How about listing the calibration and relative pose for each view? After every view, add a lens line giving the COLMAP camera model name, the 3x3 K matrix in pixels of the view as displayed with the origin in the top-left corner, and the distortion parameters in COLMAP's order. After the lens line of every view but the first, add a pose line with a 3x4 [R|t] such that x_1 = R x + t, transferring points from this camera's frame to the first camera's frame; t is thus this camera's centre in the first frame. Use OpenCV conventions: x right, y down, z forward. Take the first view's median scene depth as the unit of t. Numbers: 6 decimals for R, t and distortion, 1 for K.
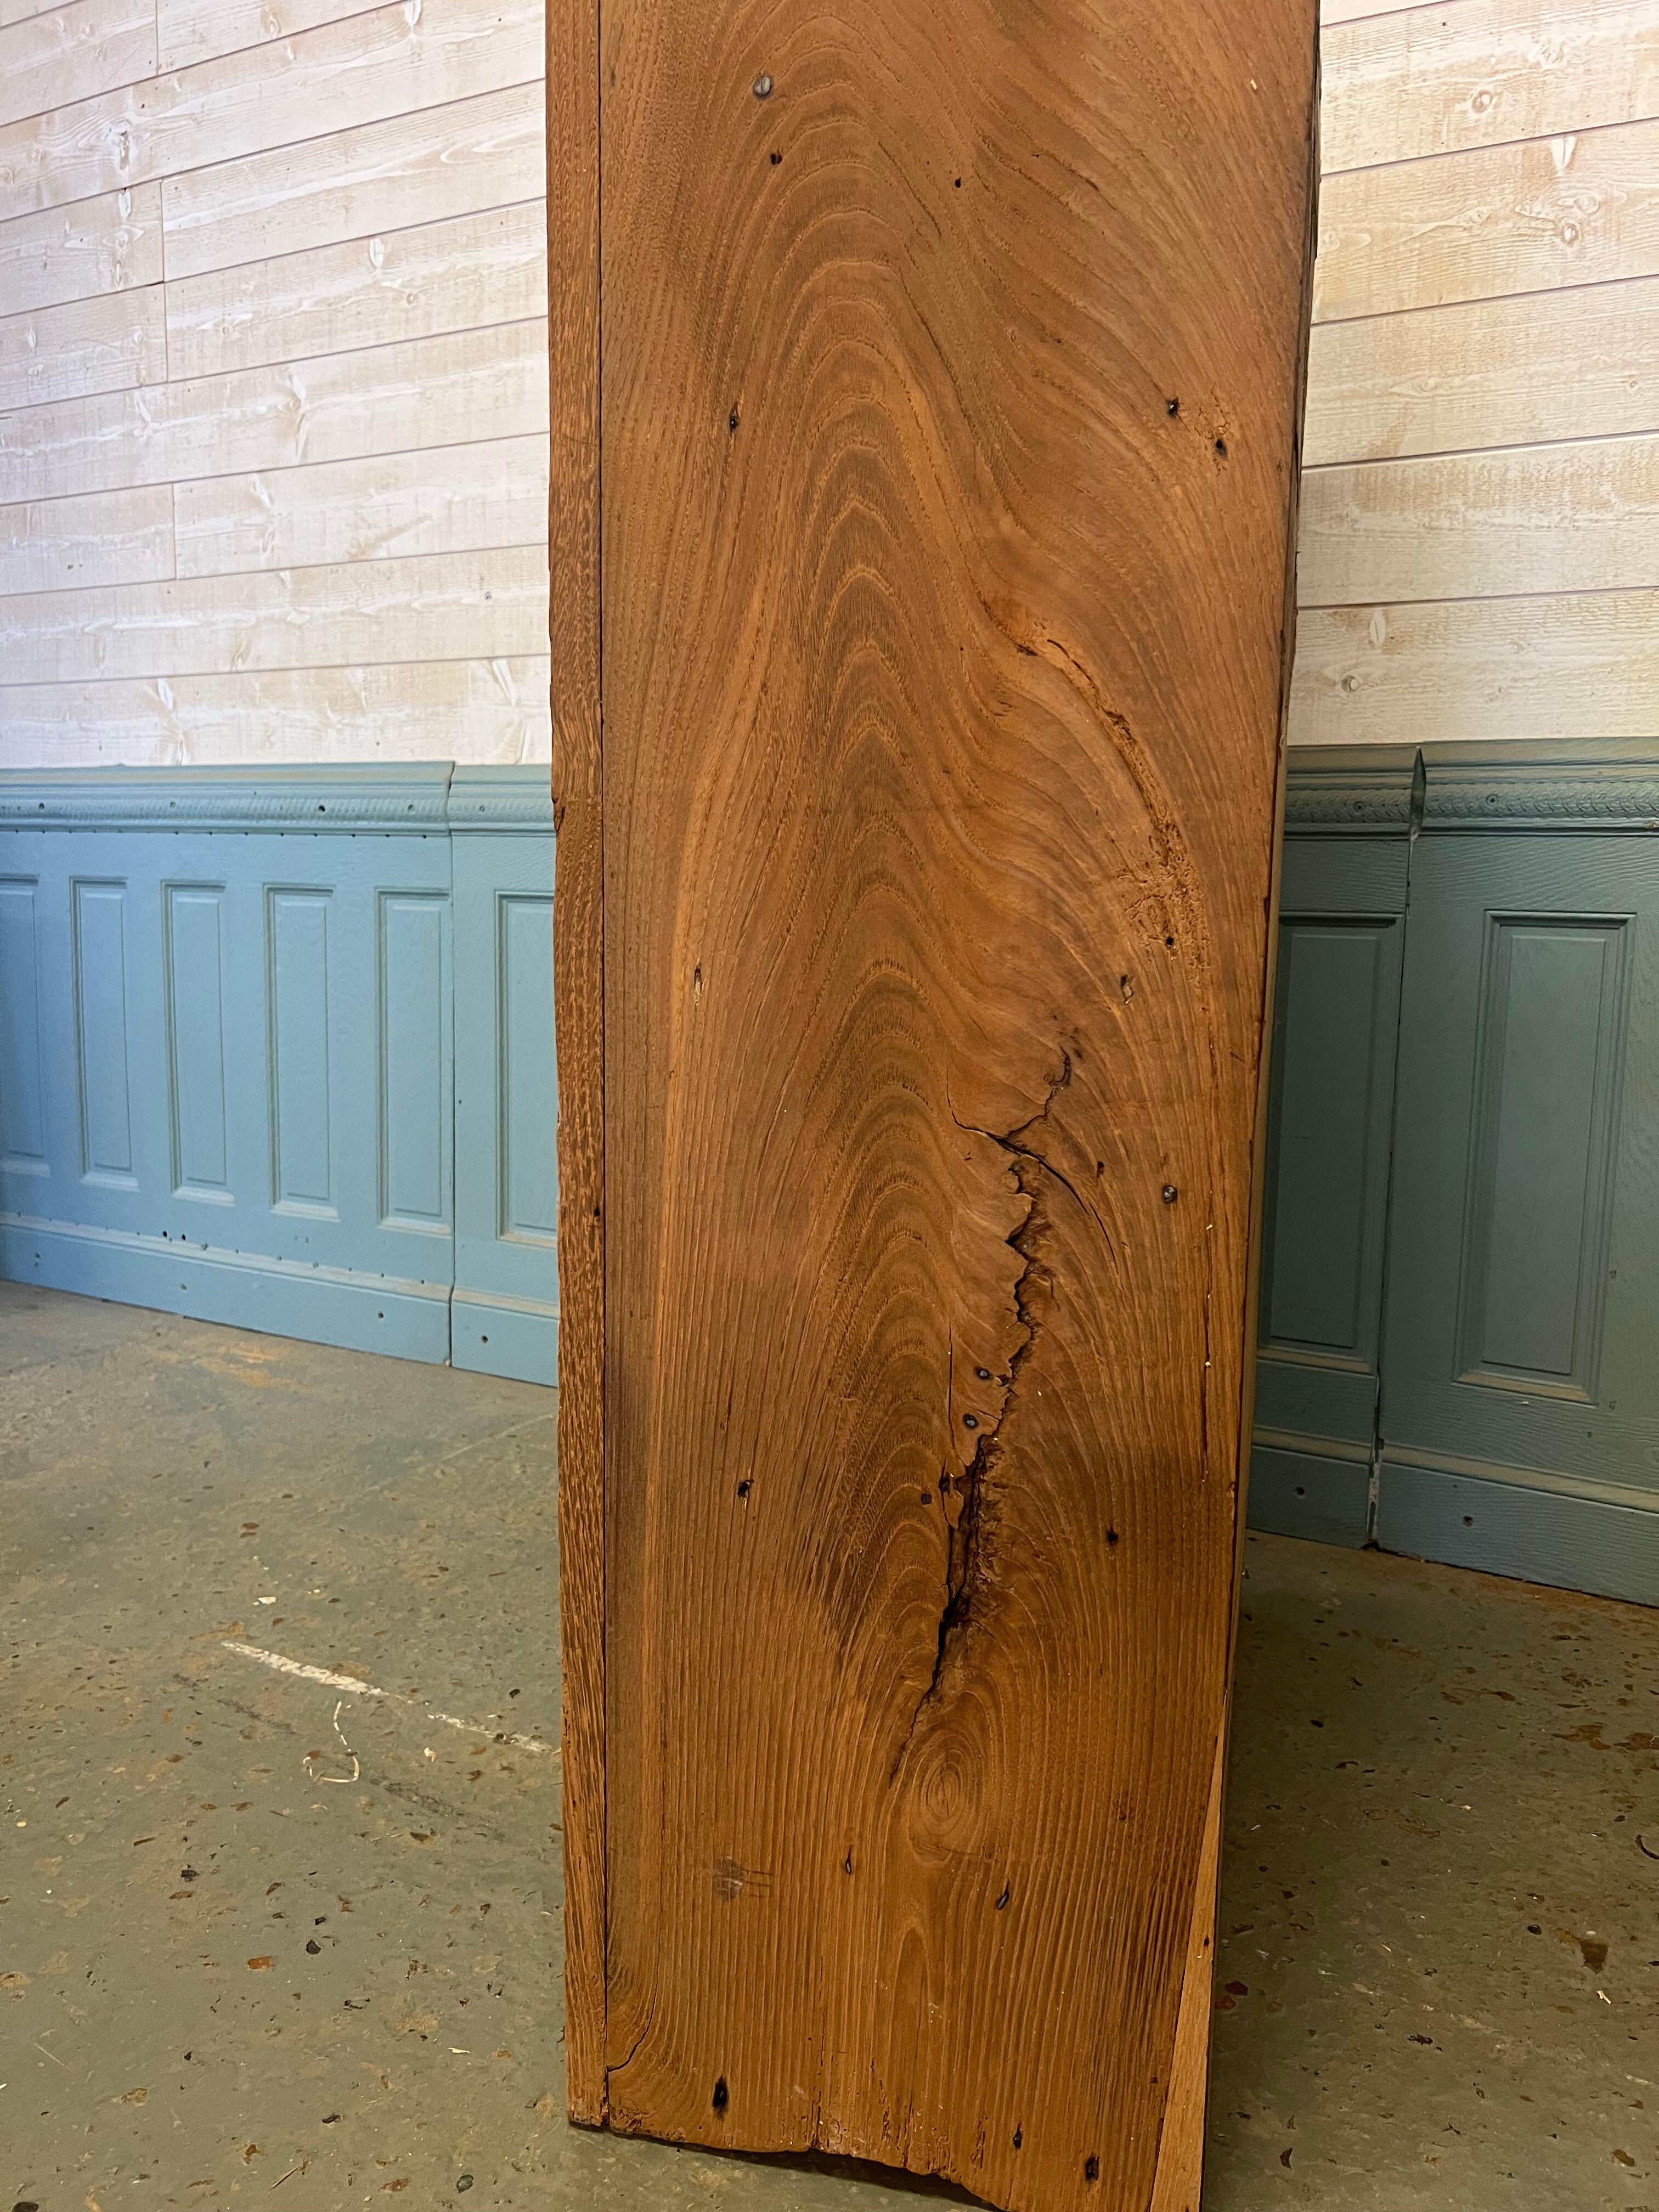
lens RADIAL K [[1682.9, 0, 834.1], [0, 1682.9, 1112.8], [0, 0, 1]] dist [0.000457, -0.013229]
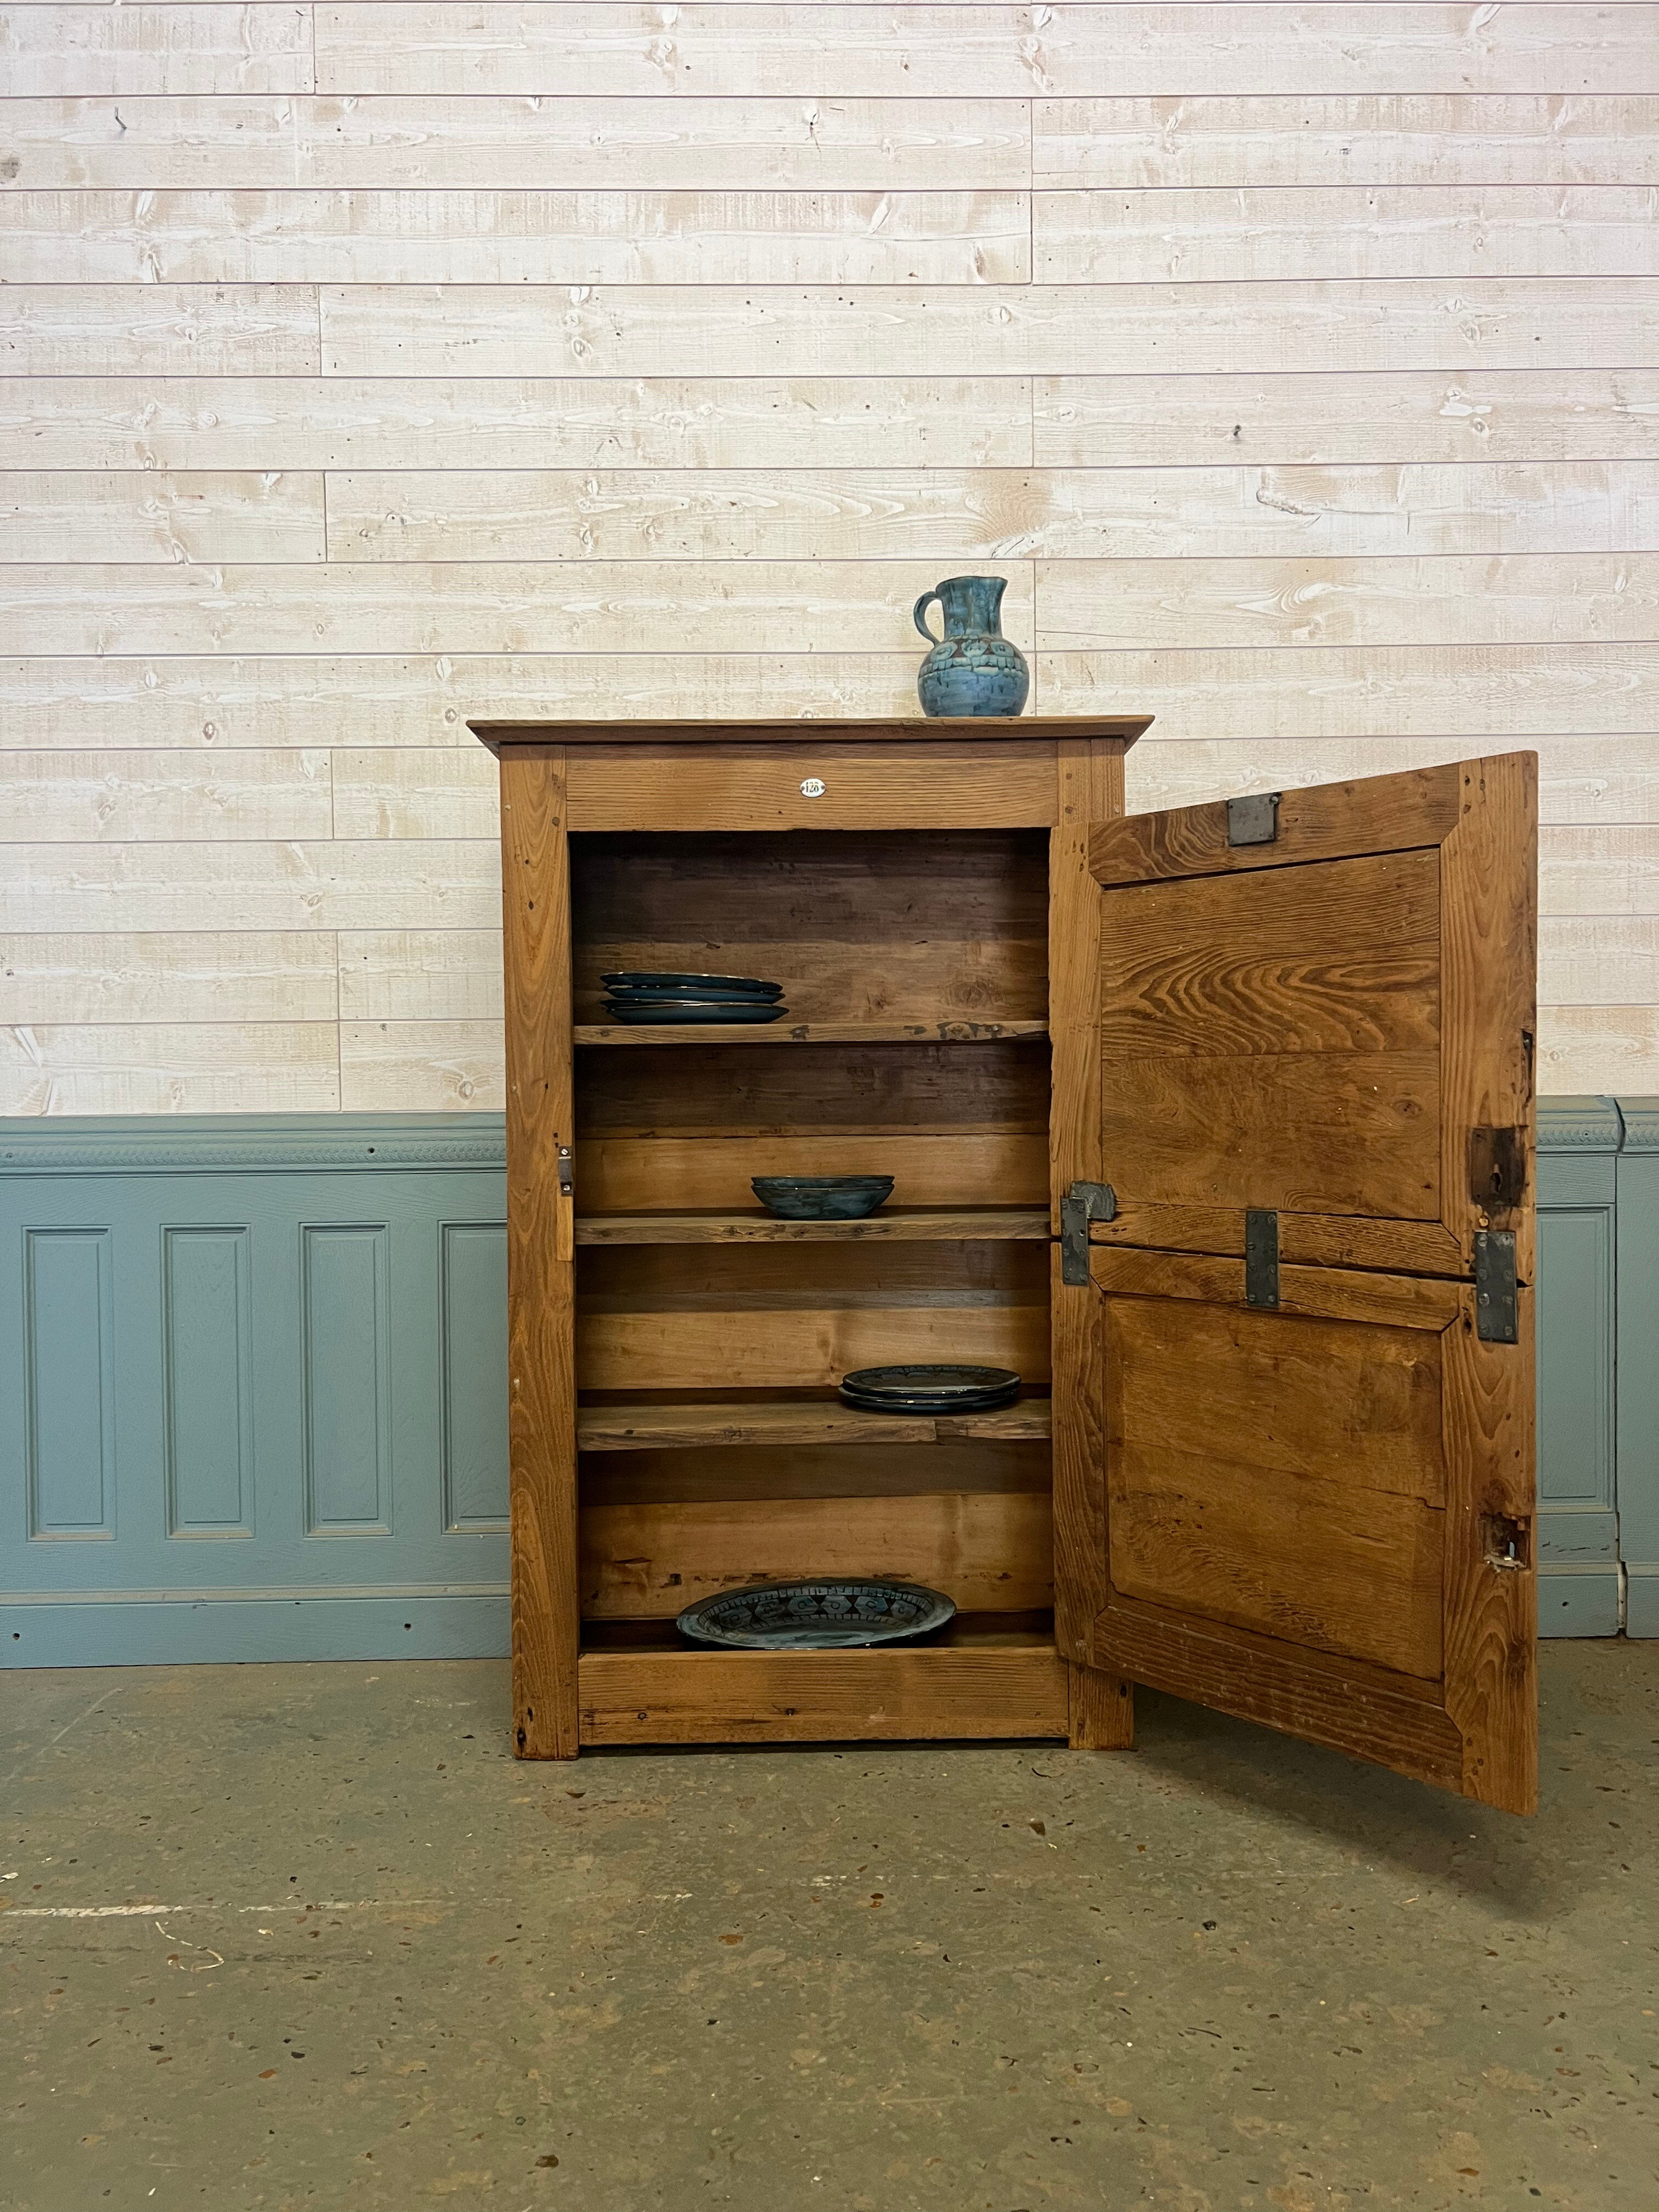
lens RADIAL K [[1696.0, 0, 815.9], [0, 1696.0, 1125.9], [0, 0, 1]] dist [0.022412, -0.040613]
pose [[0.863629, -0.040078, 0.502533, -0.316768], [0.093977, 0.992160, -0.082378, -0.055563], [-0.495292, 0.118370, 0.860624, -0.259423]]
